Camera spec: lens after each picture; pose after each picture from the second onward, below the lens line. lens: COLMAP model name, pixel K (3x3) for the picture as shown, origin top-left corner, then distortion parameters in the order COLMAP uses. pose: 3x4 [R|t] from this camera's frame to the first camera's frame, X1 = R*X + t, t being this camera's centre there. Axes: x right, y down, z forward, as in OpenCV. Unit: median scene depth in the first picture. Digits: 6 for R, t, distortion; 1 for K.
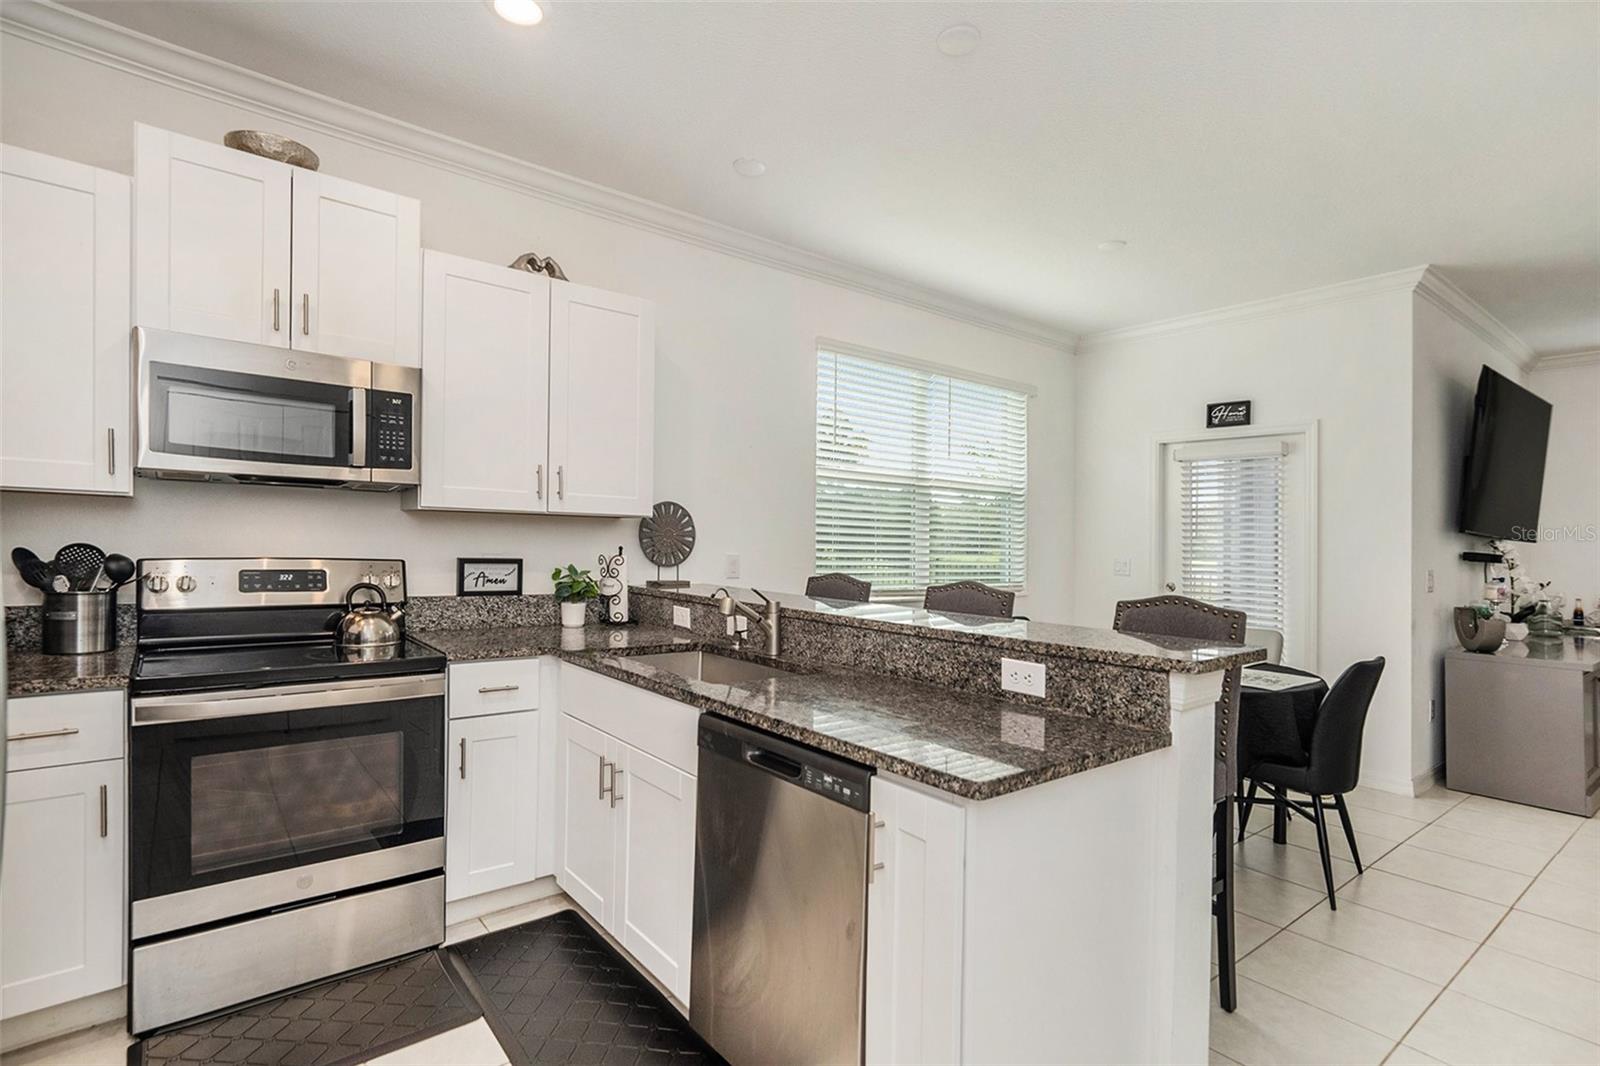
lens RADIAL K [[770.3, 0, 797.3], [0, 770.3, 517.2], [0, 0, 1]] dist [0.003732, 0.000837]
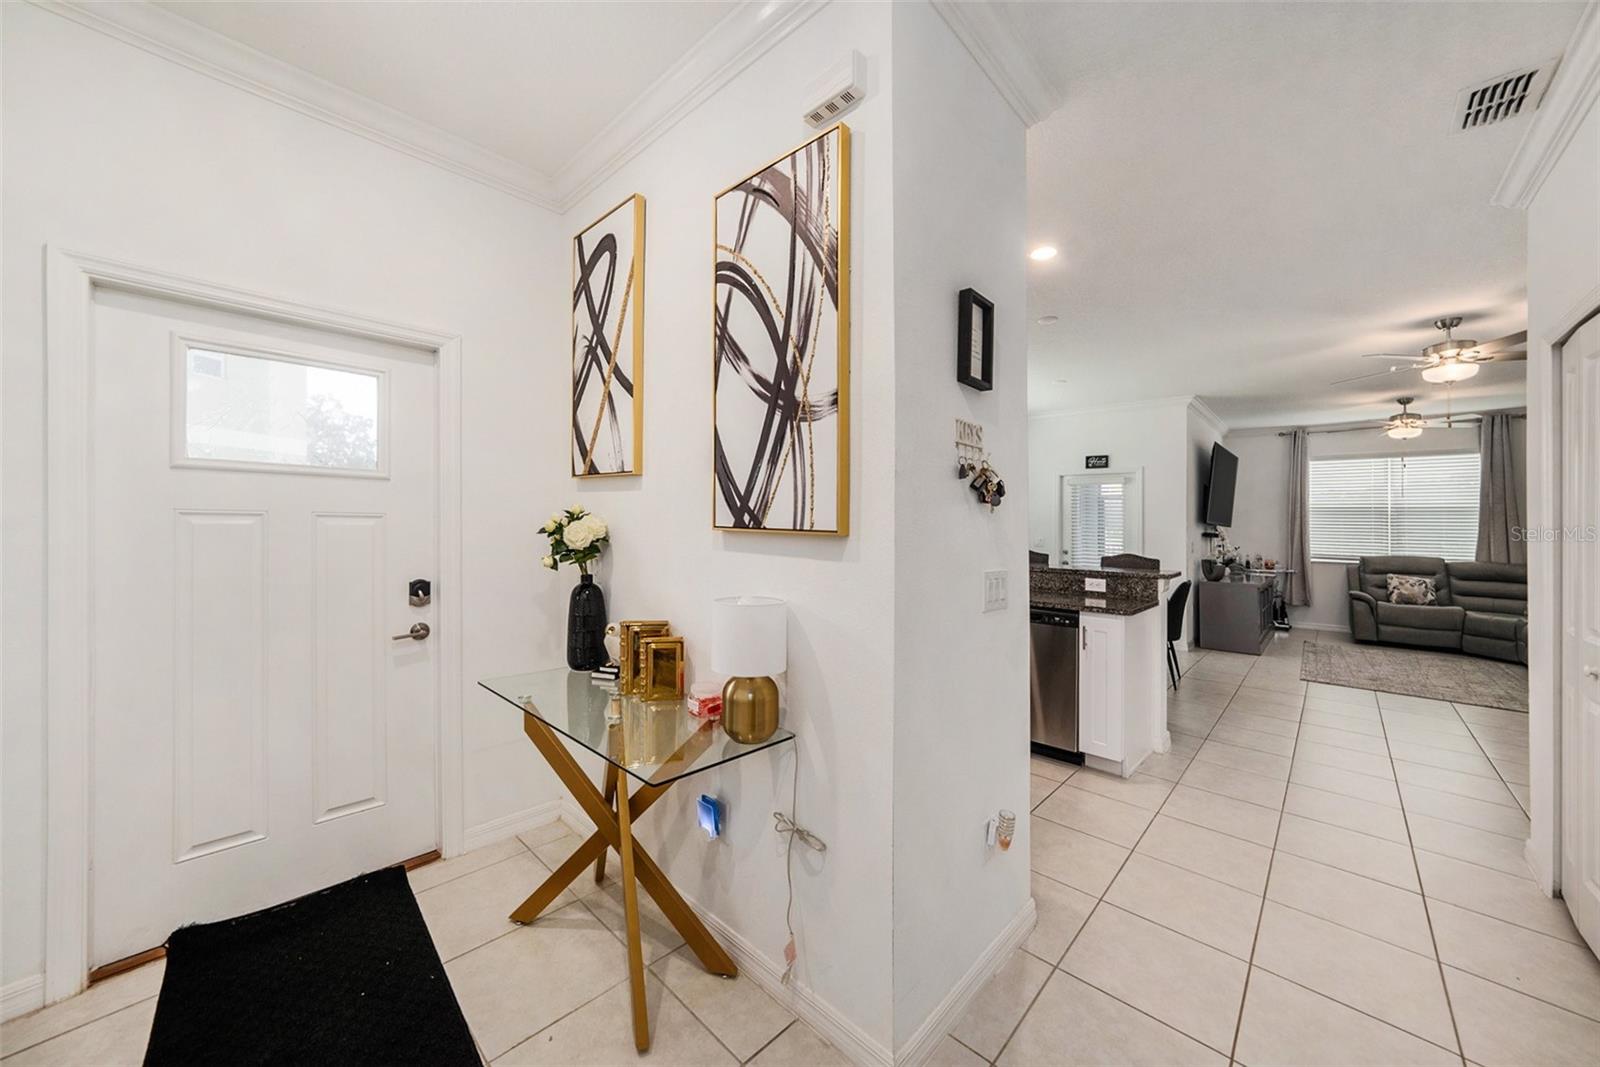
lens RADIAL K [[575.7, 0, 804.5], [0, 575.7, 505.3], [0, 0, 1]] dist [-0.001426, -0.000165]
pose [[0.986859, 0.000988, 0.161579, -0.411291], [-0.001140, 0.999999, 0.000848, -0.025908], [-0.161578, -0.001021, 0.986859, -0.315817]]
